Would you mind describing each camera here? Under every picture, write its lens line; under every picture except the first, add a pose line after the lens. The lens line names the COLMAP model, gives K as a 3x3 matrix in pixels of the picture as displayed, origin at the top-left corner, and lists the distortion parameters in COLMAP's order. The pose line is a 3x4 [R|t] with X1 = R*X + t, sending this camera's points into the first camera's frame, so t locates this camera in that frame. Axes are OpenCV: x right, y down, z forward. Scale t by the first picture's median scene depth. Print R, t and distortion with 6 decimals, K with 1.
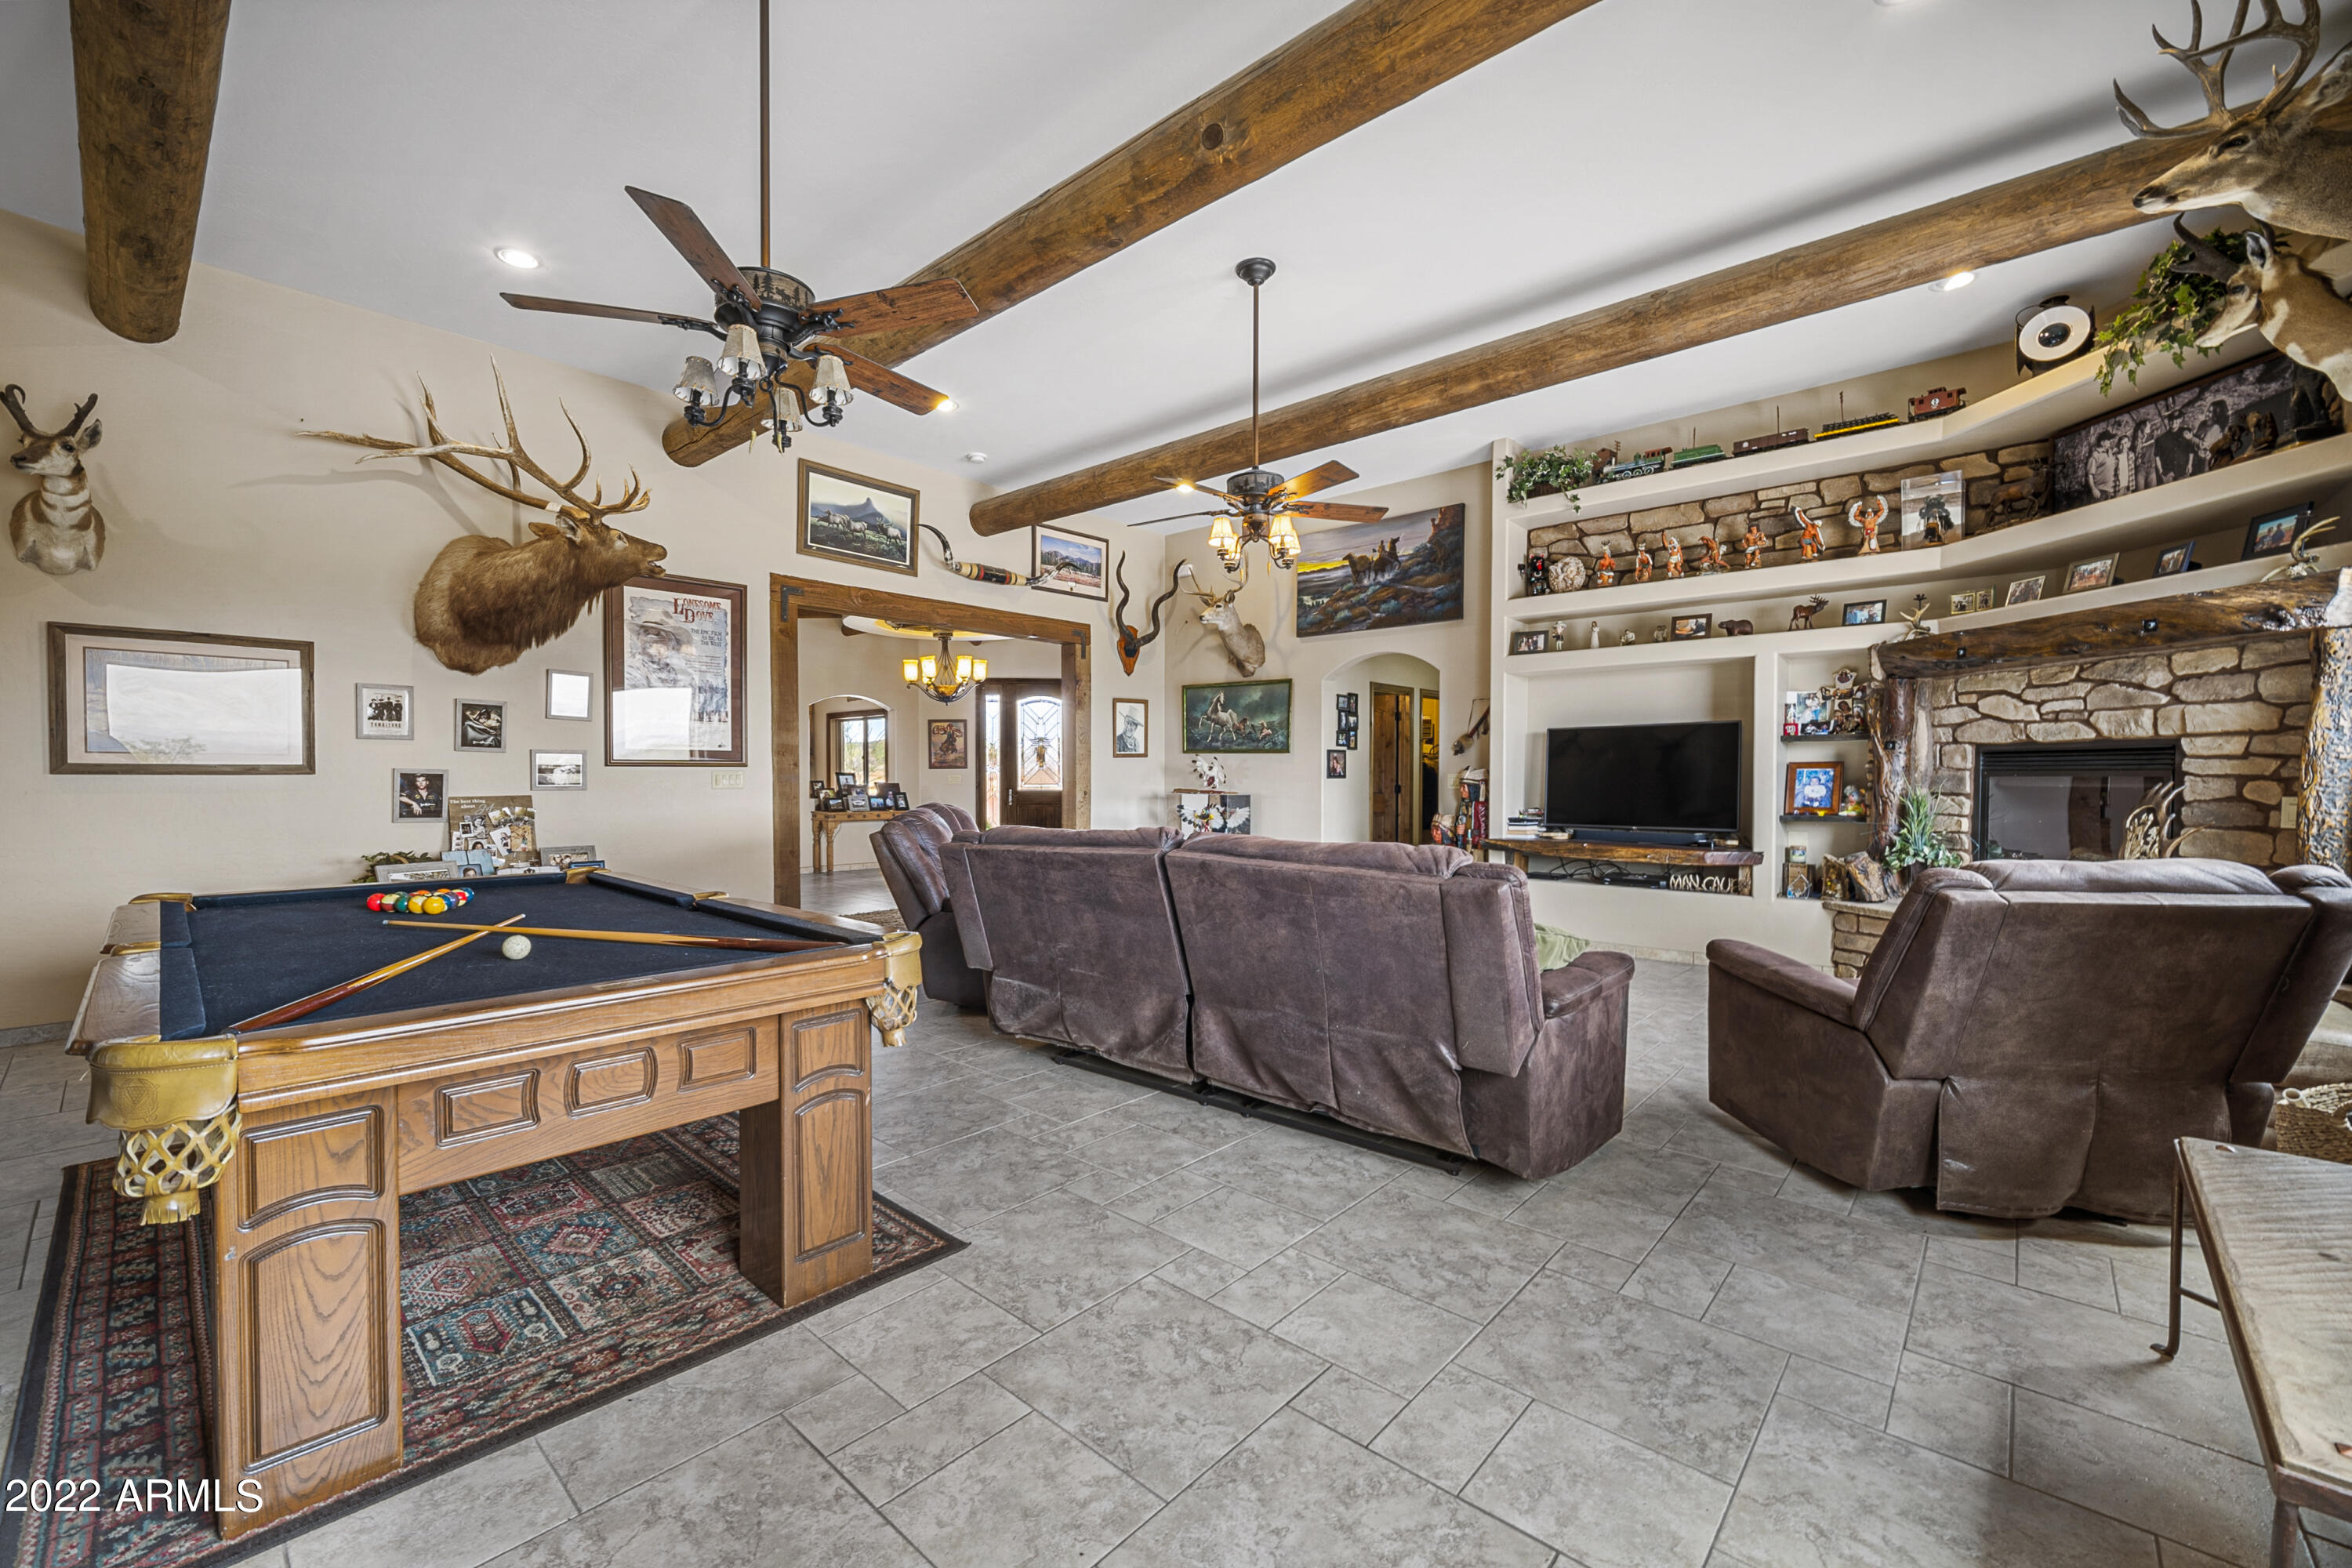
lens RADIAL K [[941.0, 0, 1138.7], [0, 941.0, 777.4], [0, 0, 1]] dist [0.002599, -0.002370]
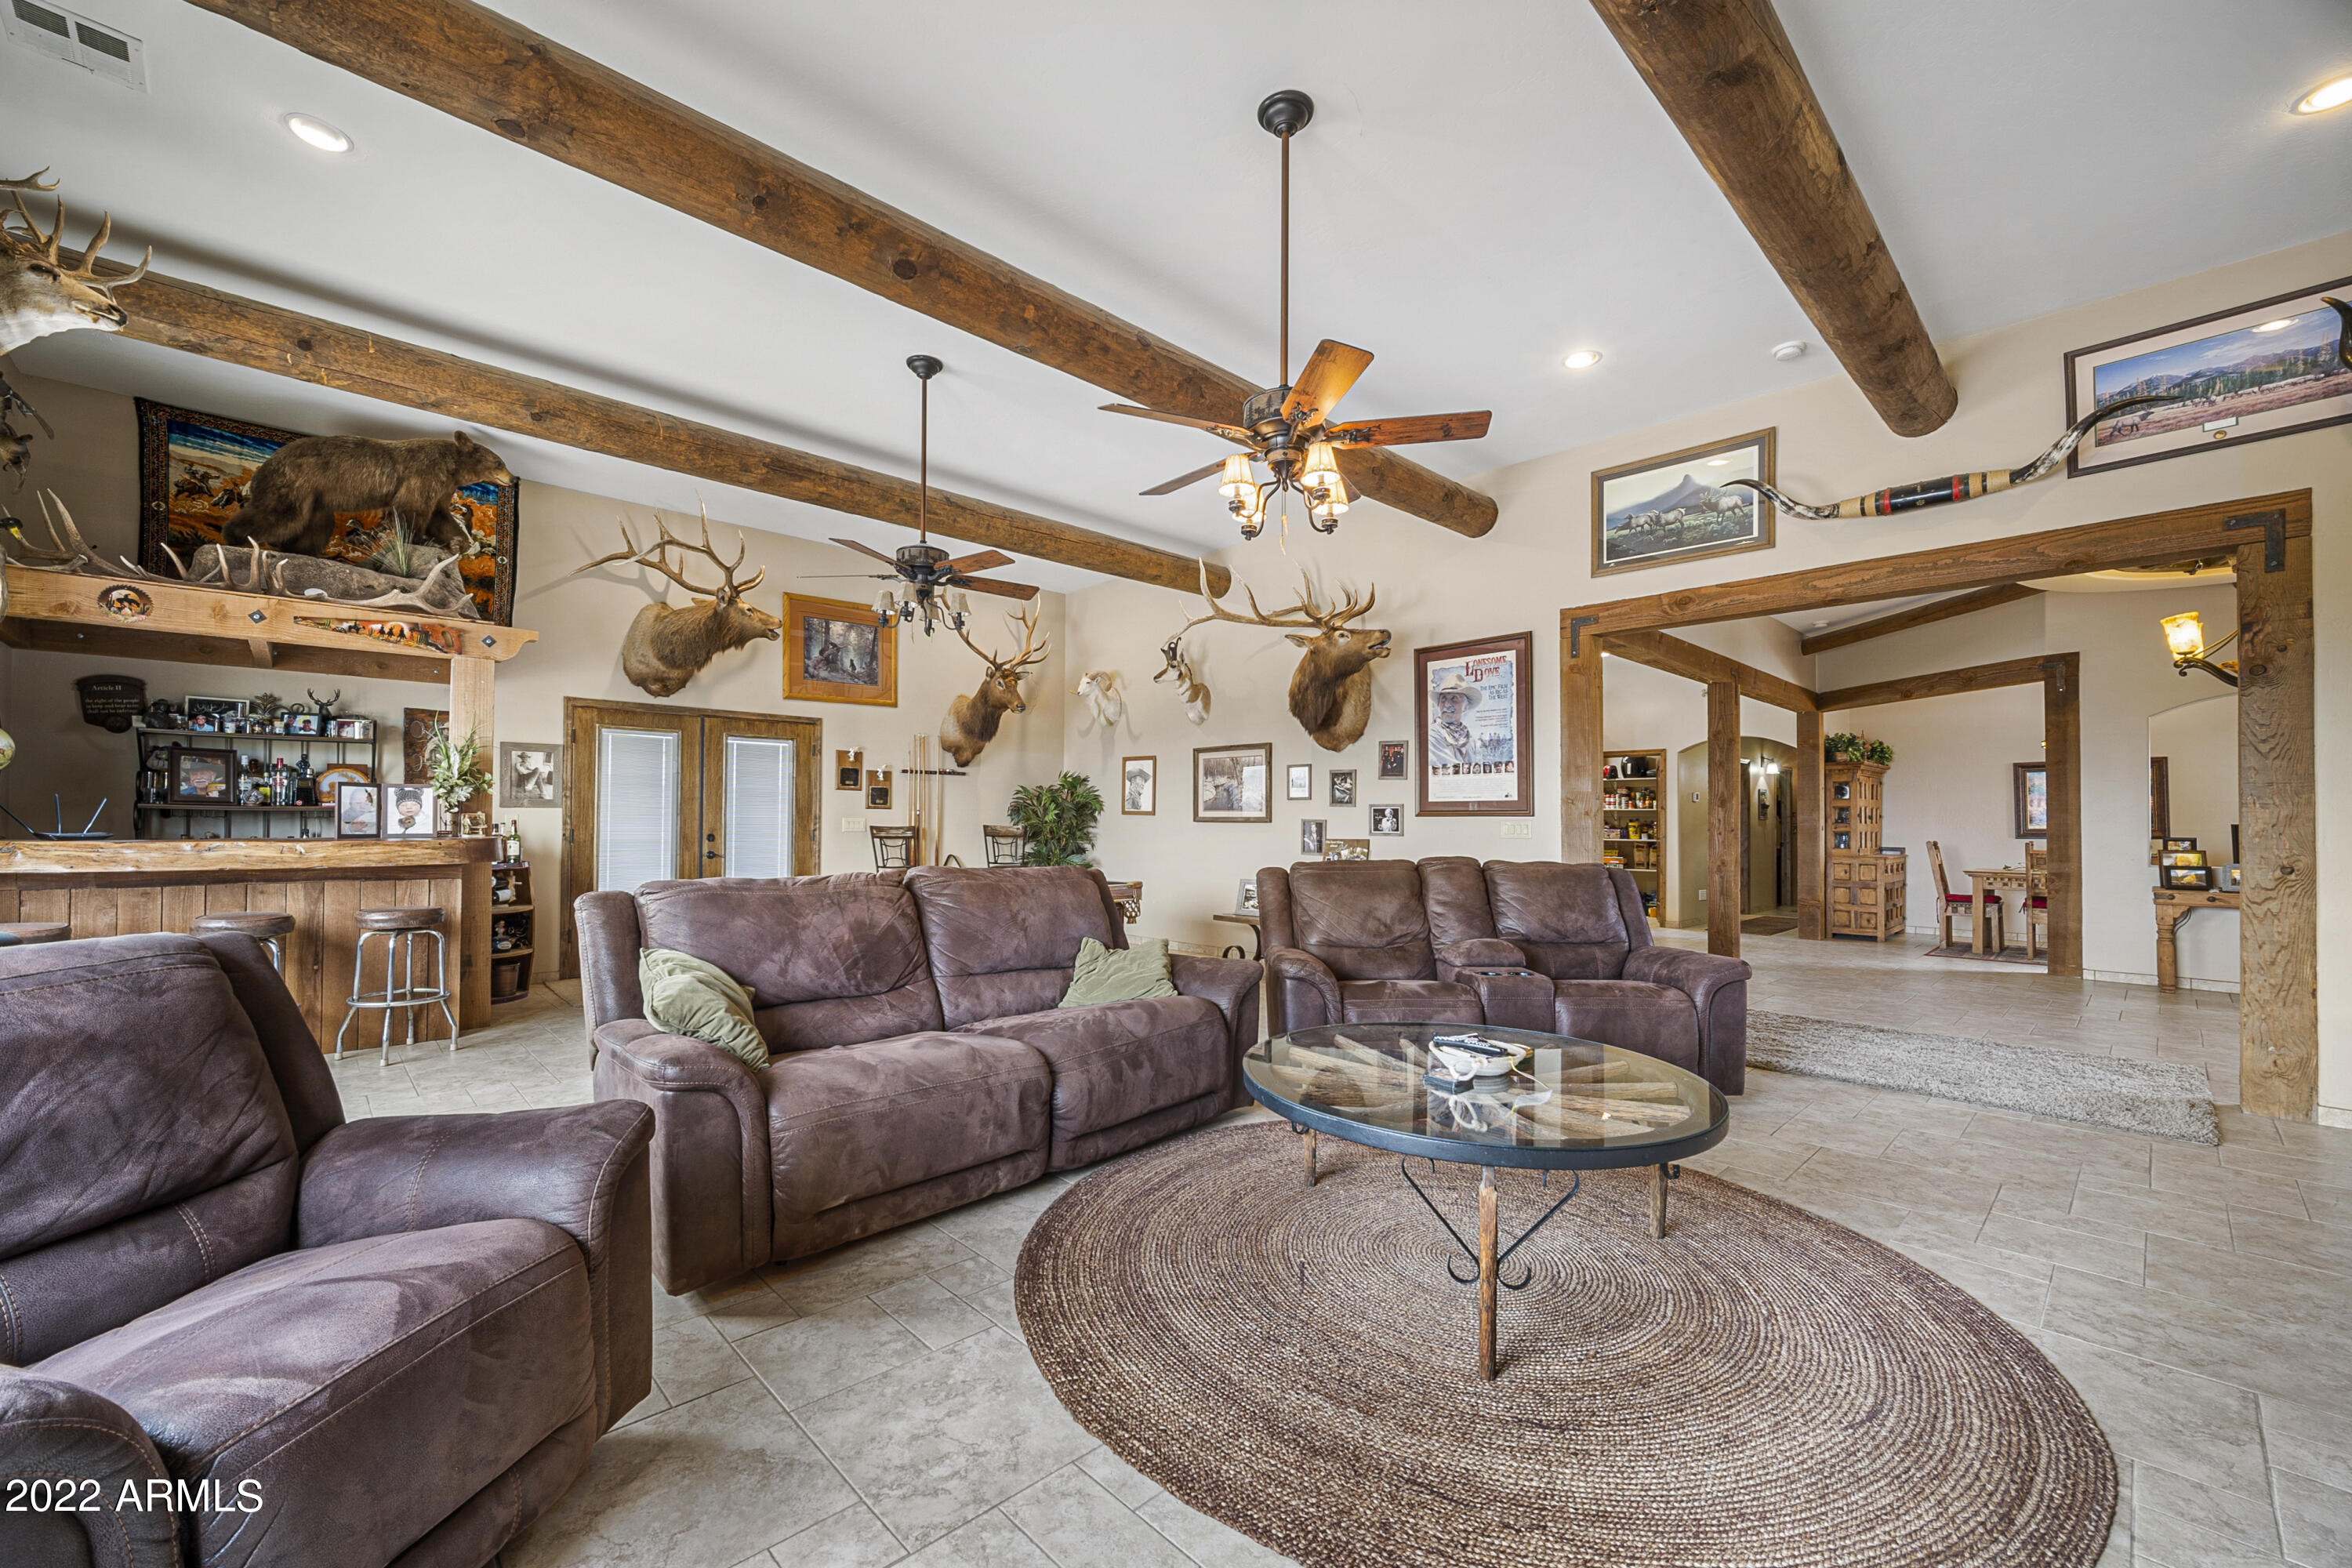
lens RADIAL K [[941.0, 0, 1113.4], [0, 941.0, 814.8], [0, 0, 1]] dist [0.002599, -0.002370]
pose [[-0.090830, -0.008336, -0.995832, 0.559189], [-0.008670, 0.999934, -0.007579, -0.001358], [0.995829, 0.007945, -0.090896, 0.615000]]
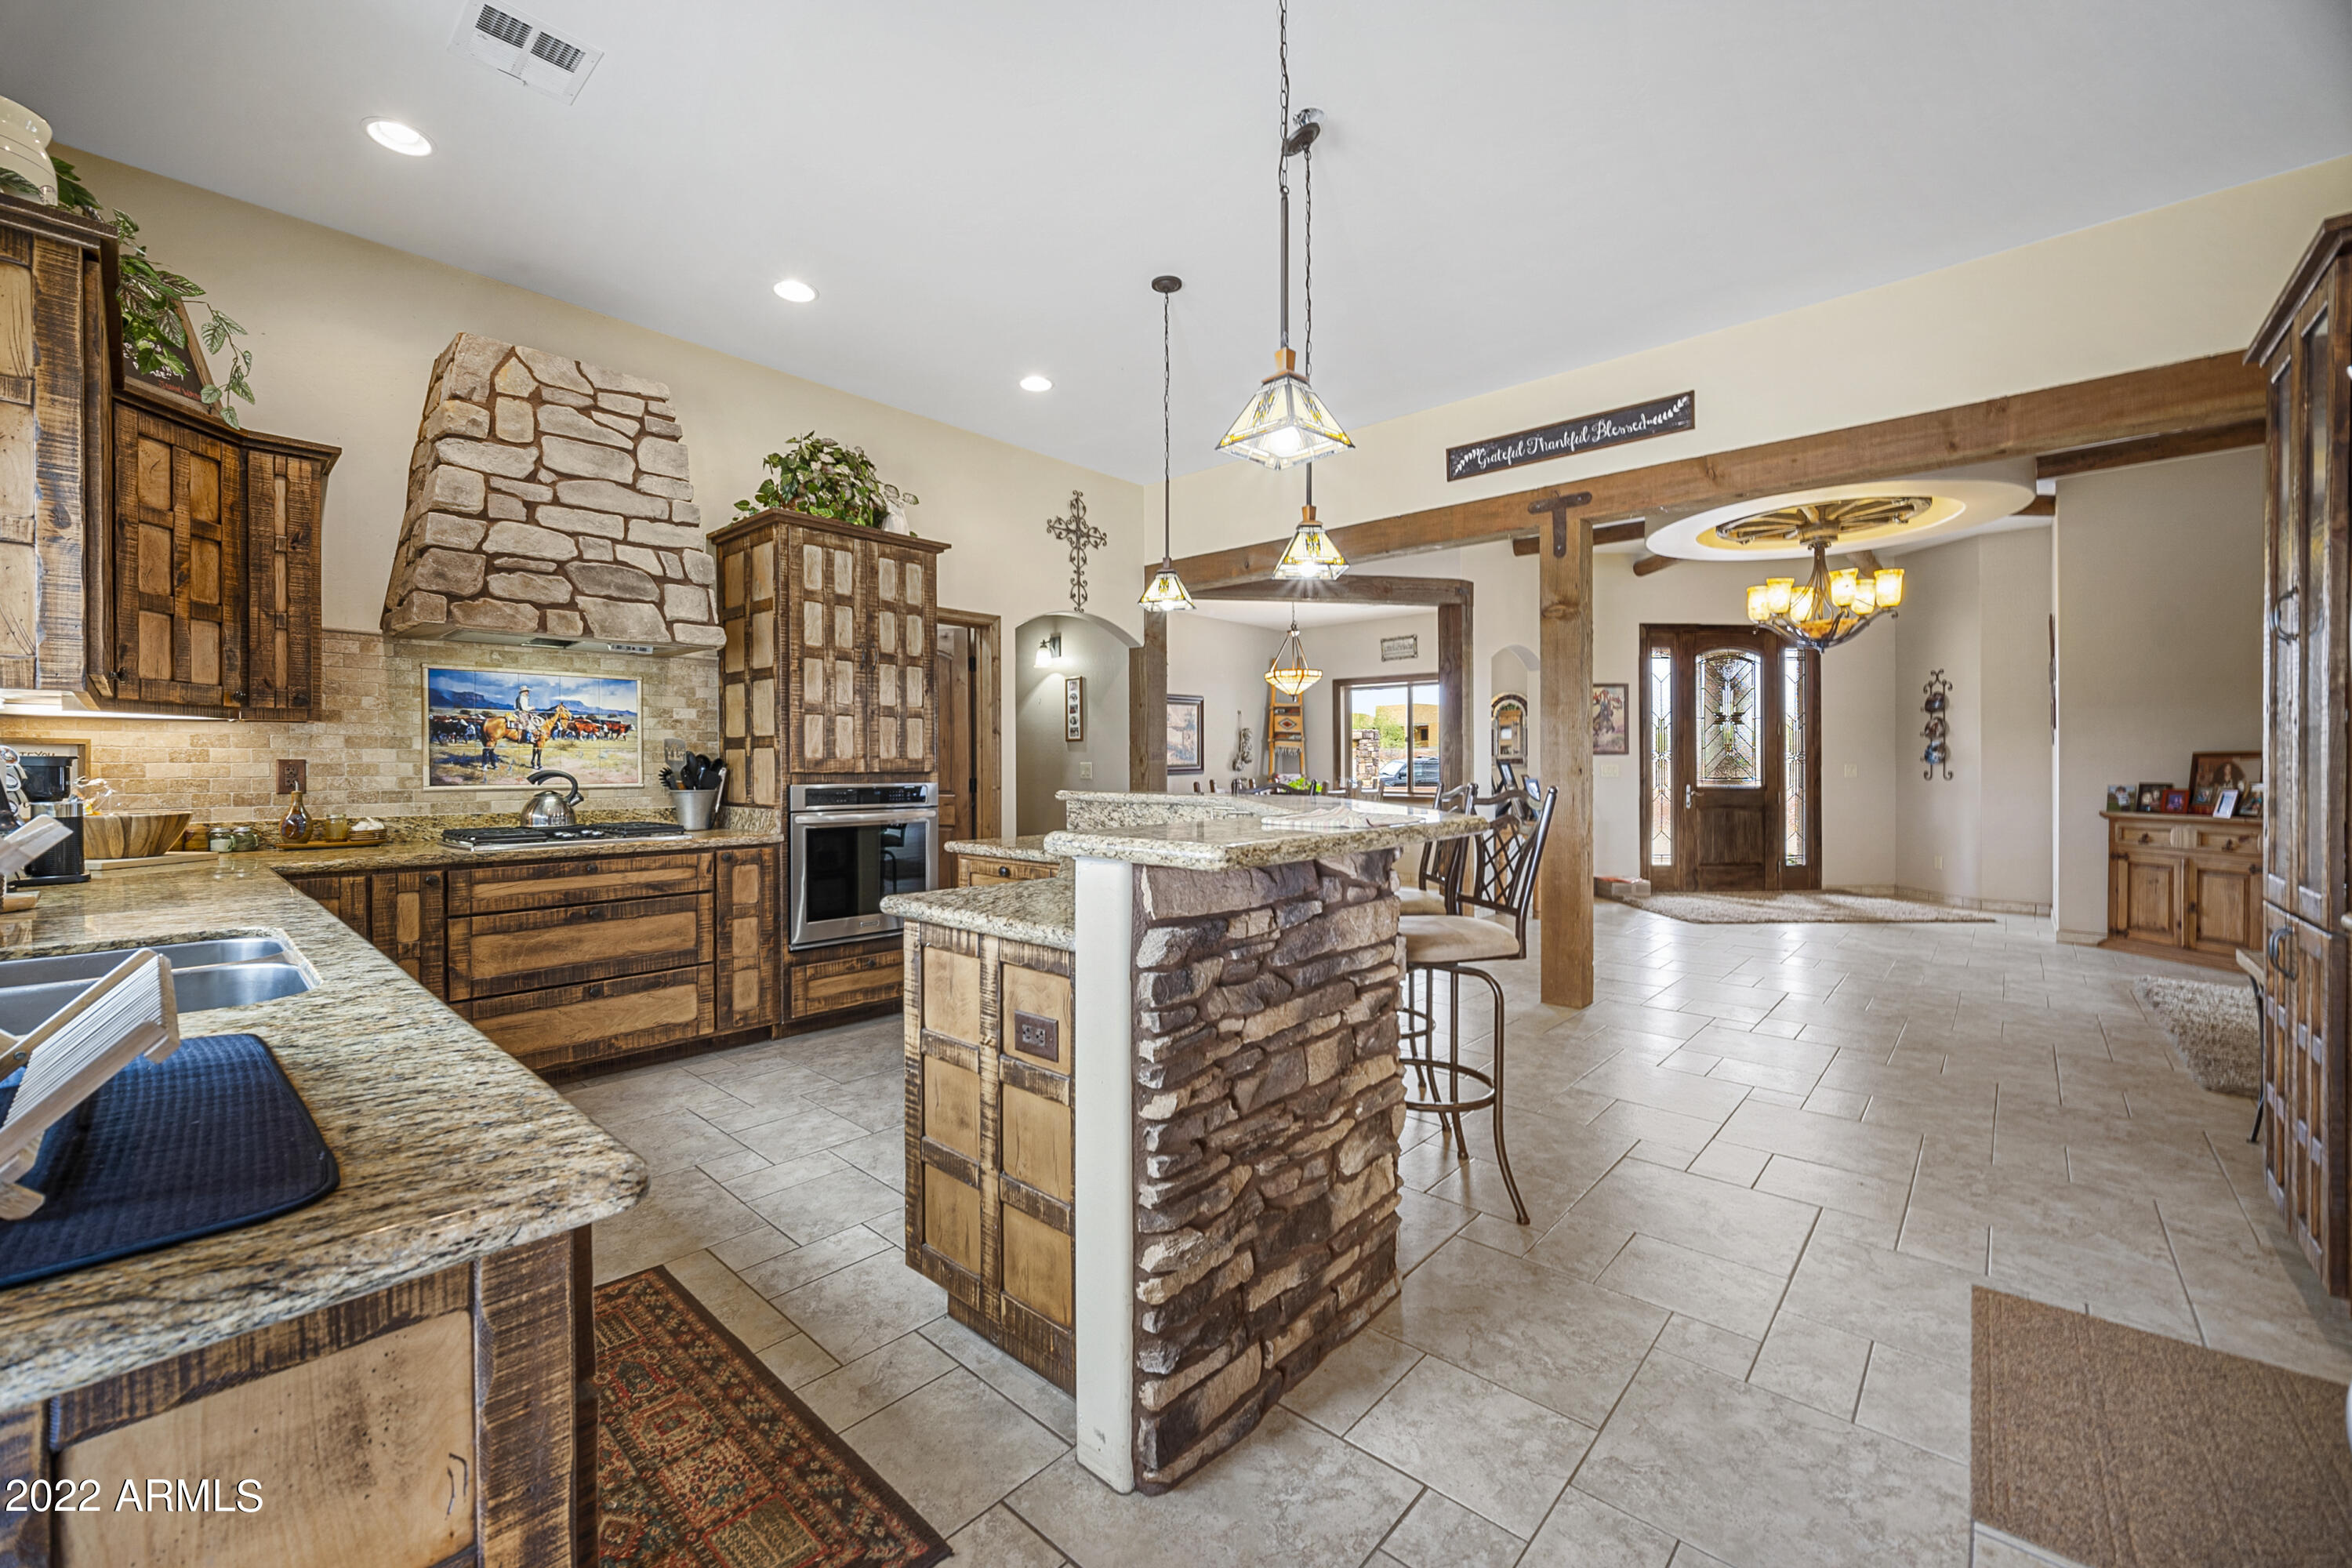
lens RADIAL K [[941.0, 0, 1169.8], [0, 941.0, 764.7], [0, 0, 1]] dist [0.002599, -0.002370]
pose [[0.999722, -0.001354, 0.023533, -0.985157], [0.001399, 0.999997, -0.001936, -0.002829], [-0.023530, 0.001969, 0.999721, 0.577098]]
